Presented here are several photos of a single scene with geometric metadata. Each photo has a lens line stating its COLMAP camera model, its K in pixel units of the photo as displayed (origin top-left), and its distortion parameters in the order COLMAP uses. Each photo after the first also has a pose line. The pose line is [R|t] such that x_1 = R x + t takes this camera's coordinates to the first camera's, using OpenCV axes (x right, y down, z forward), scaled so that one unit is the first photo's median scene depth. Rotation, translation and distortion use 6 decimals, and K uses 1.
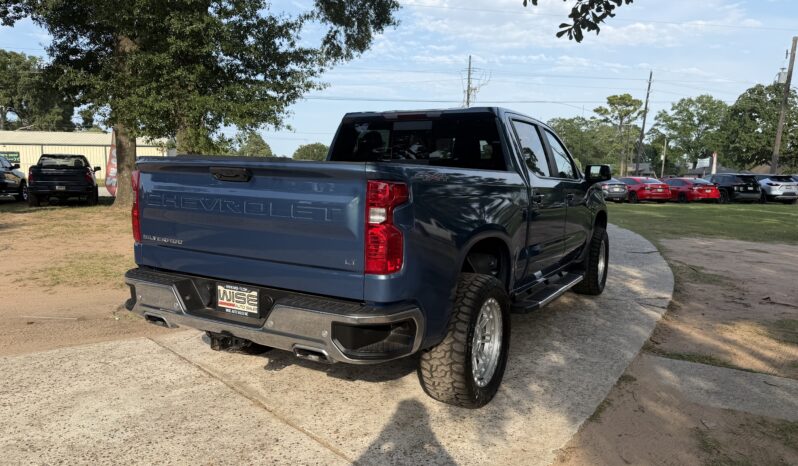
lens RADIAL K [[579.4, 0, 398.1], [0, 579.4, 236.7], [0, 0, 1]] dist [0.003083, -0.032102]
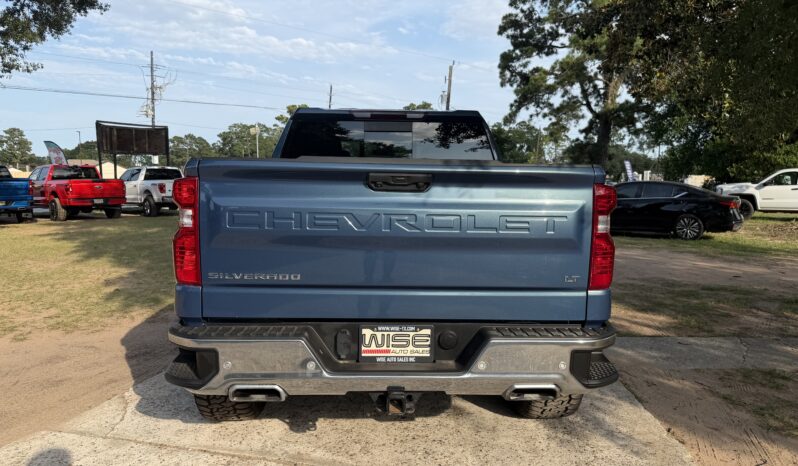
lens RADIAL K [[579.4, 0, 397.8], [0, 579.4, 227.0], [0, 0, 1]] dist [0.003083, -0.032102]
pose [[0.833811, -0.050576, 0.549729, -0.123517], [0.065112, 0.997854, -0.006956, -0.007140], [-0.548197, 0.041594, 0.835314, 0.062531]]
